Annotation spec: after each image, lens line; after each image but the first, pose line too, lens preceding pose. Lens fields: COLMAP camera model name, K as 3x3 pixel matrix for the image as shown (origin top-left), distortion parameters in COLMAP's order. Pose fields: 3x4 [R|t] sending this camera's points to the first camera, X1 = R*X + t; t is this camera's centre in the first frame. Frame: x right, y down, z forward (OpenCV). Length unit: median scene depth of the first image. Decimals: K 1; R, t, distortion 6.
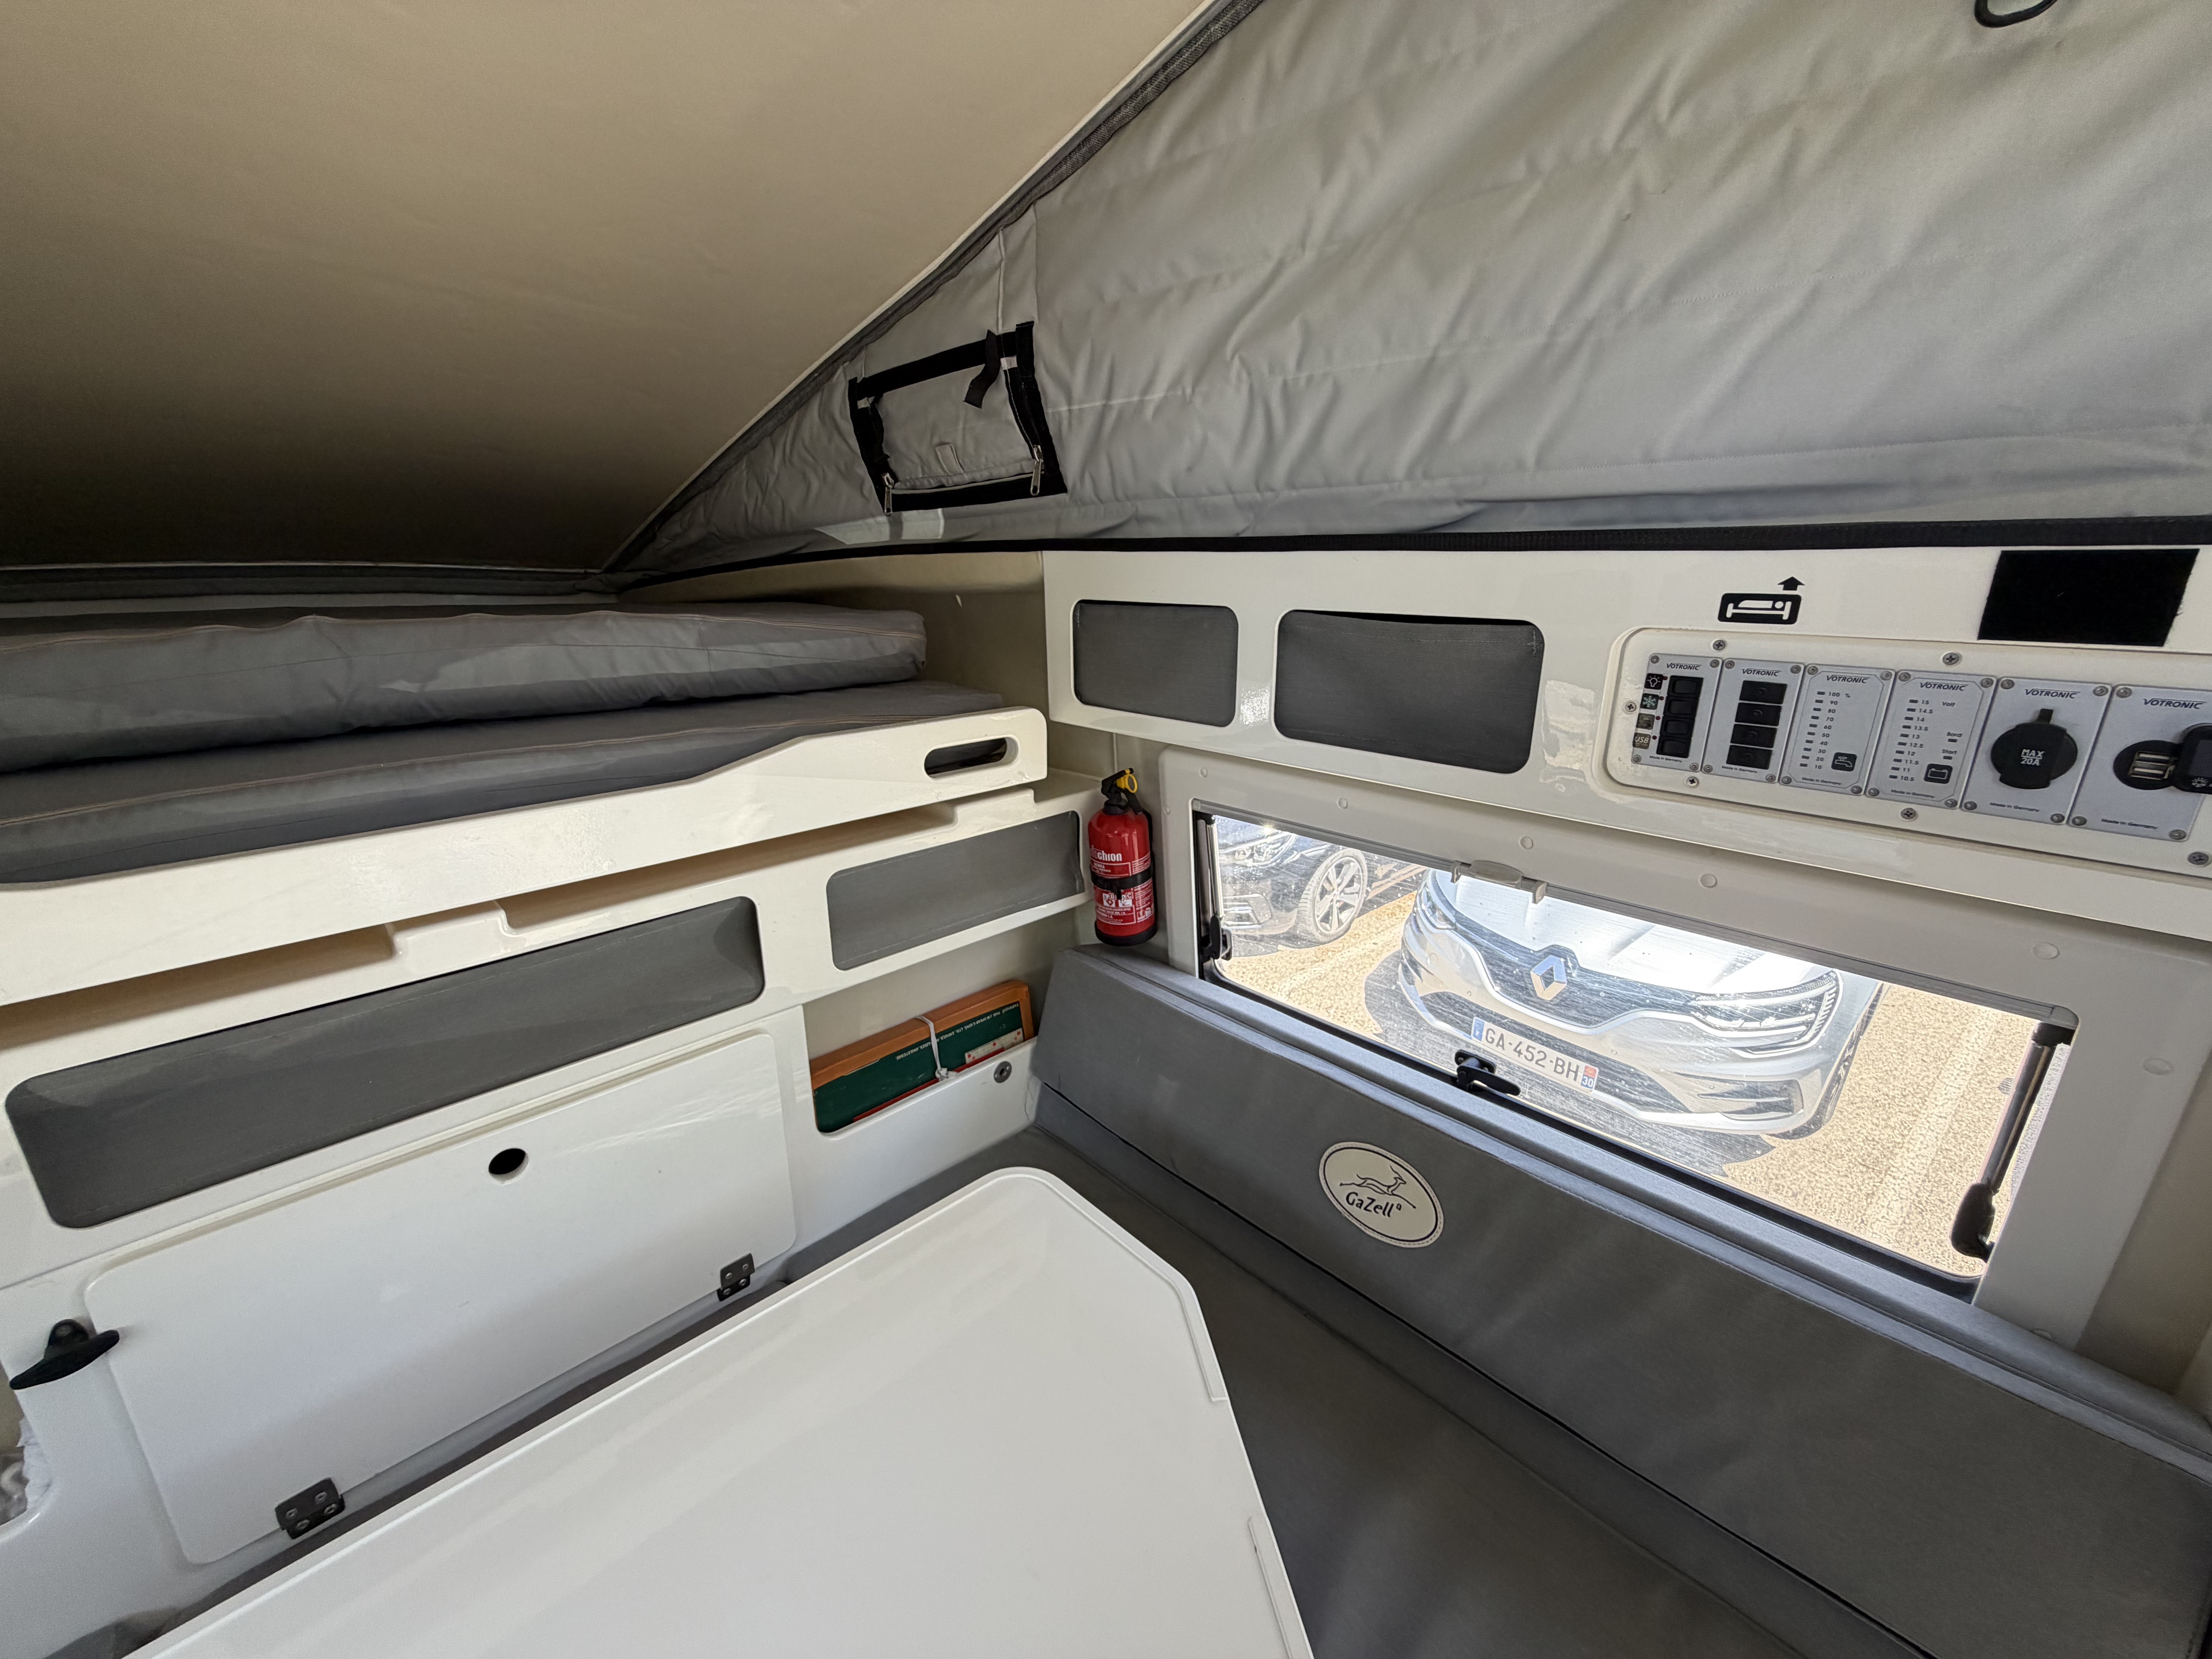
lens RADIAL K [[881.9, 0, 1097.7], [0, 881.9, 829.7], [0, 0, 1]] dist [-0.001860, 0.000815]
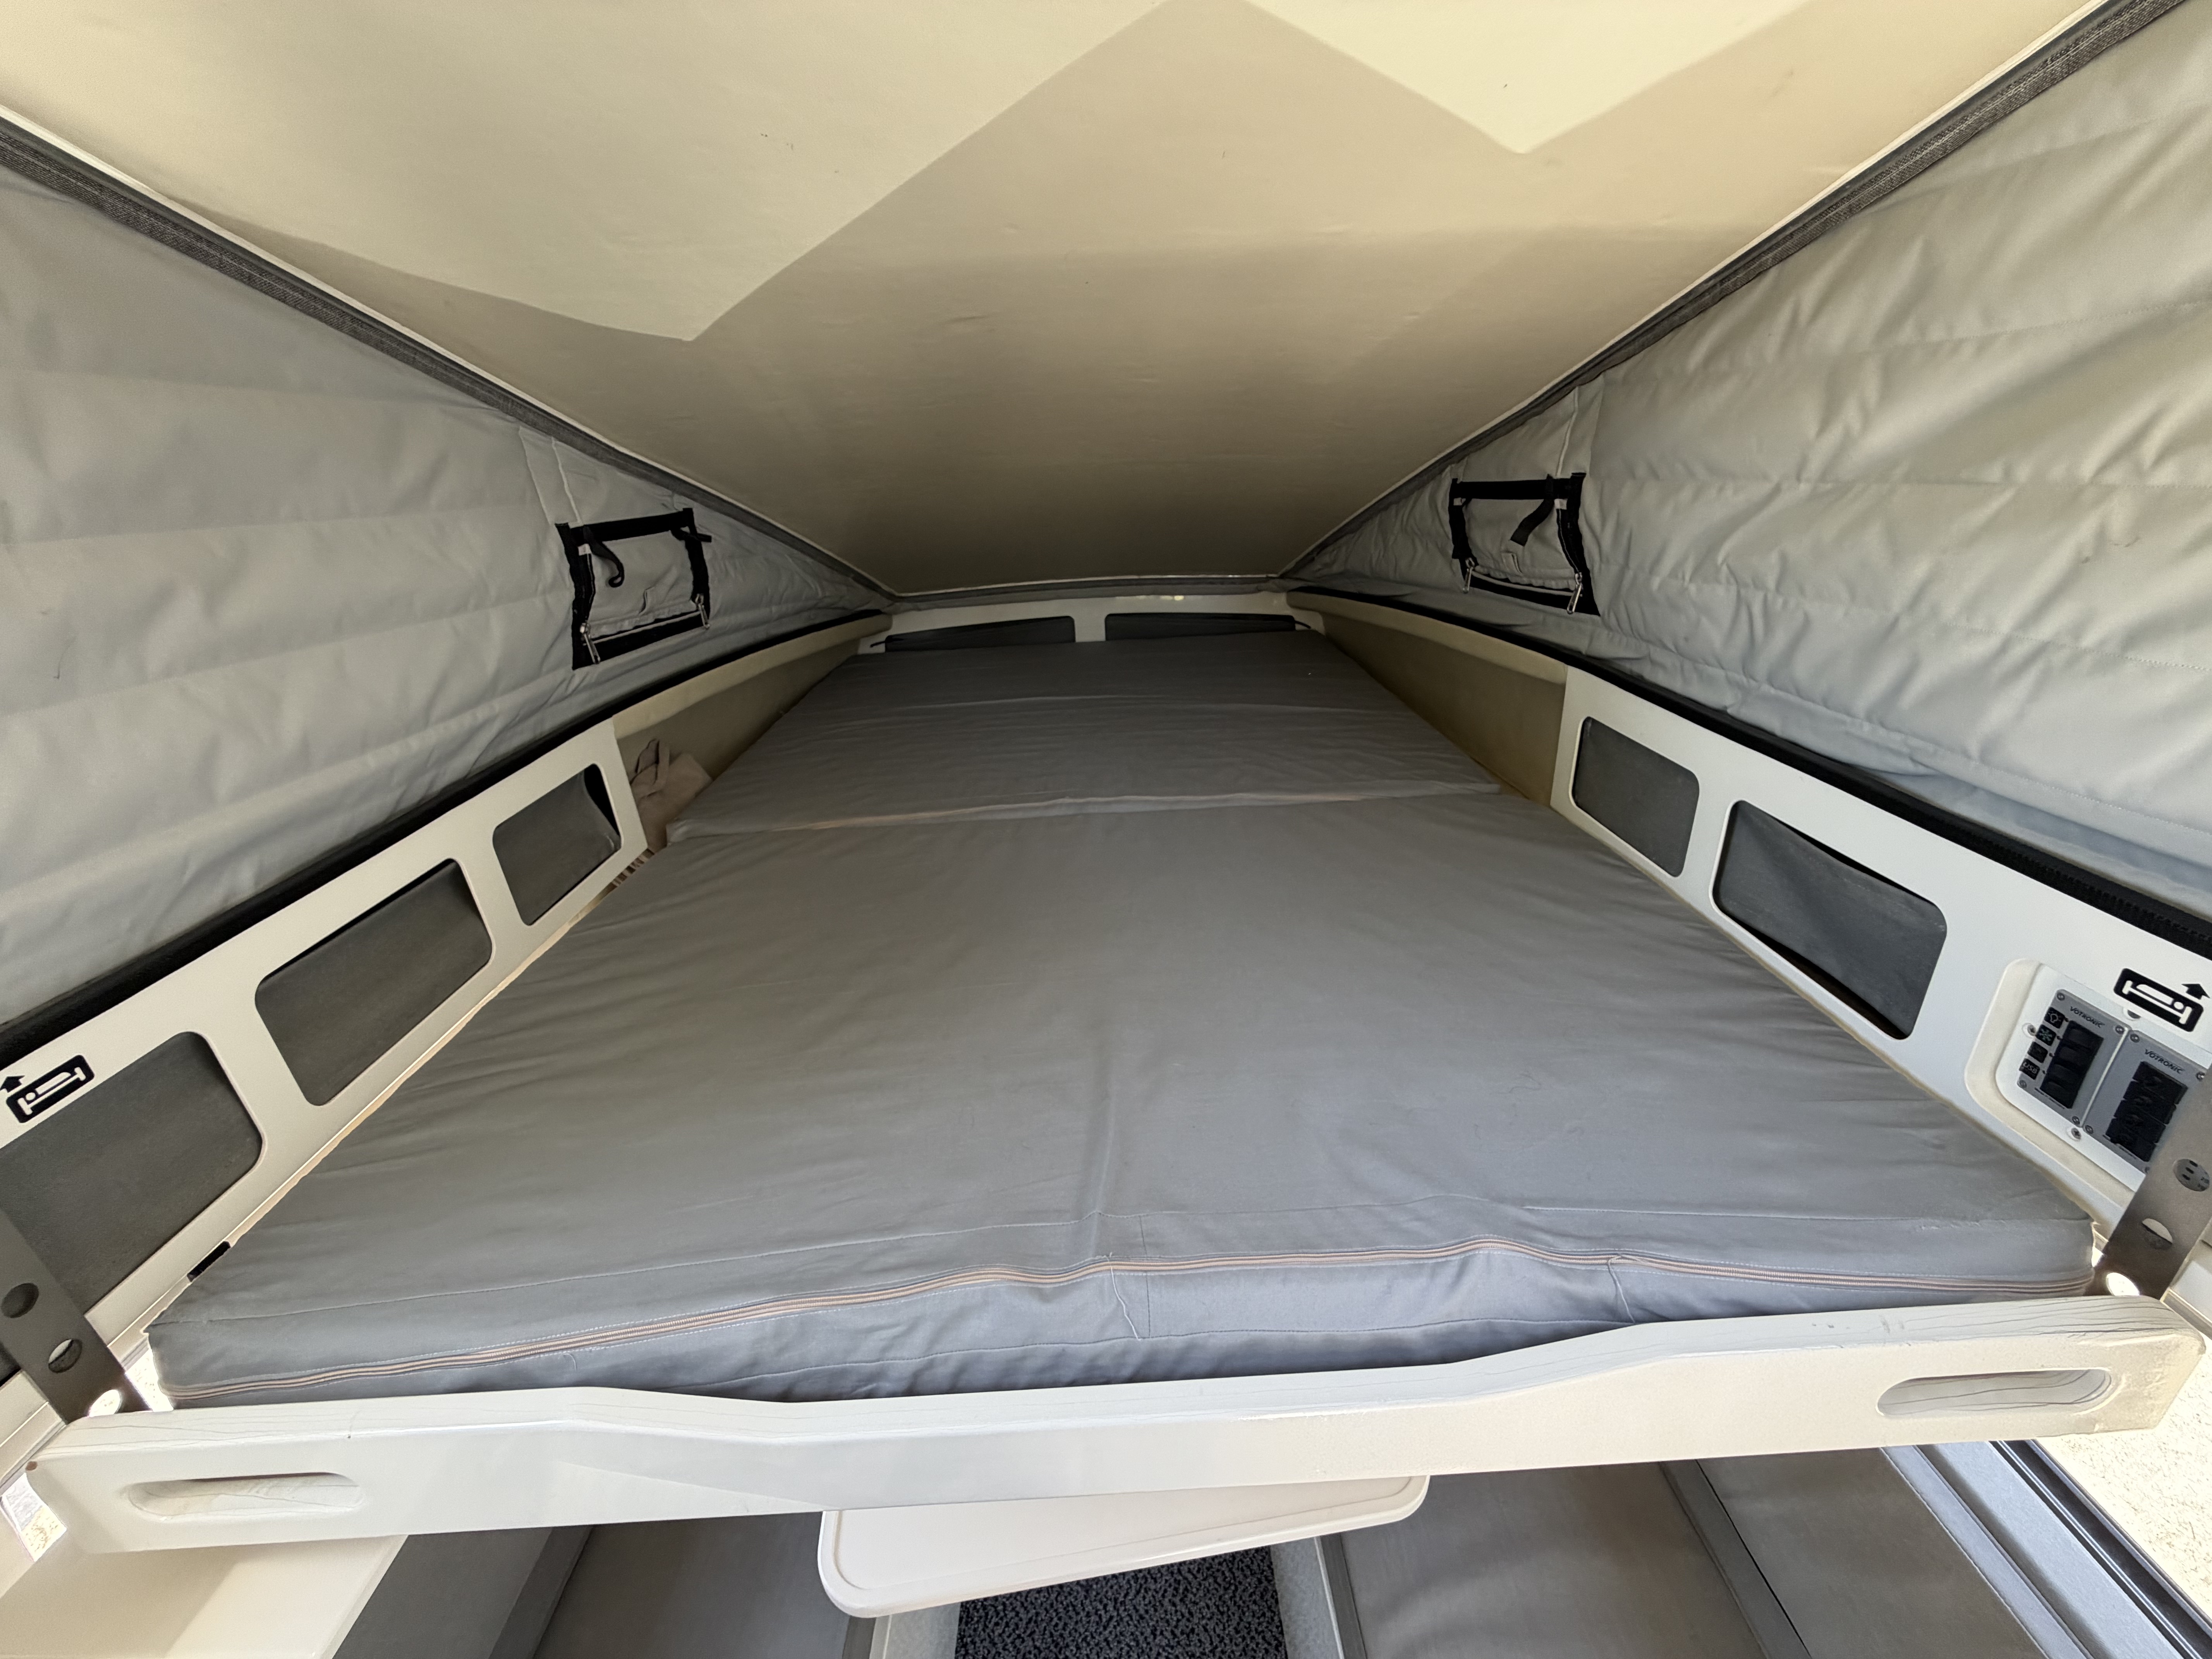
lens RADIAL K [[889.8, 0, 1100.8], [0, 889.8, 824.7], [0, 0, 1]] dist [0.002106, 0.000160]
pose [[0.722525, 0.235910, -0.649849, 0.369012], [-0.148572, 0.971001, 0.187308, -0.310764], [0.675192, -0.038785, 0.736622, -0.291202]]
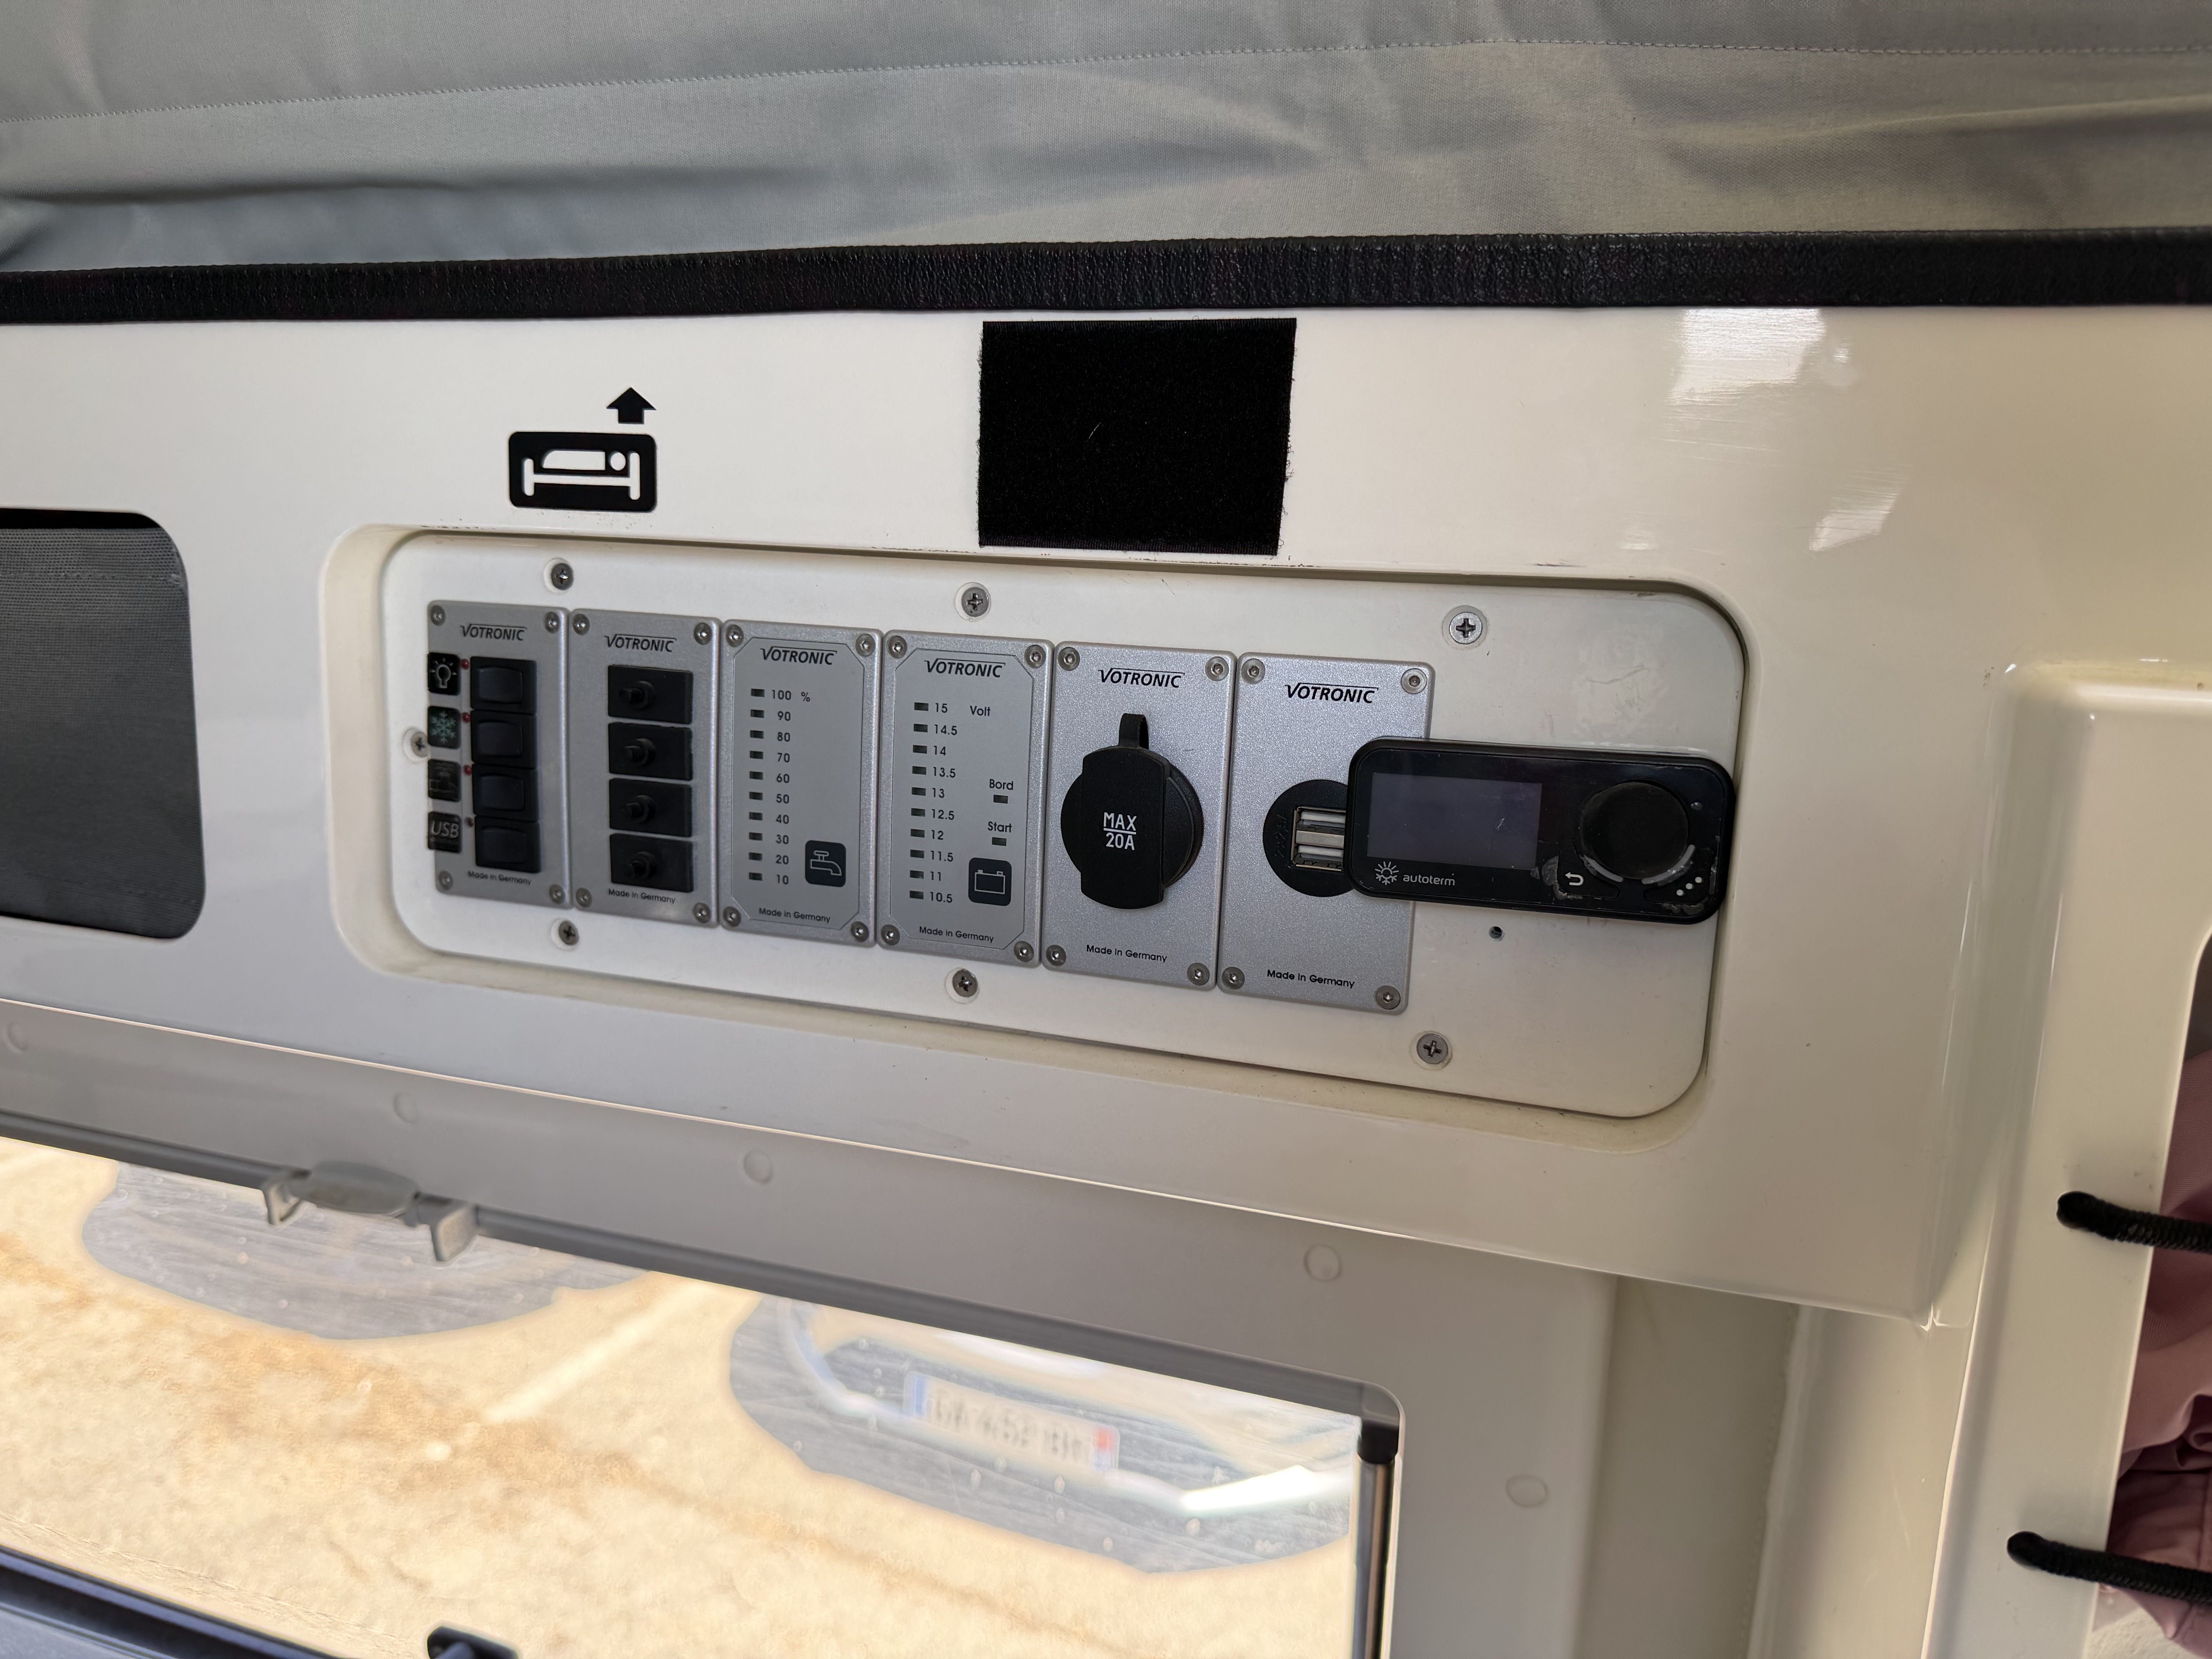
lens RADIAL K [[1568.2, 0, 1107.1], [0, 1568.2, 866.0], [0, 0, 1]] dist [0.066866, -0.074674]
pose [[0.885895, -0.038636, 0.462274, 0.447586], [0.090319, 0.991820, -0.090193, -0.000416], [-0.455008, 0.121654, 0.882138, 0.225121]]
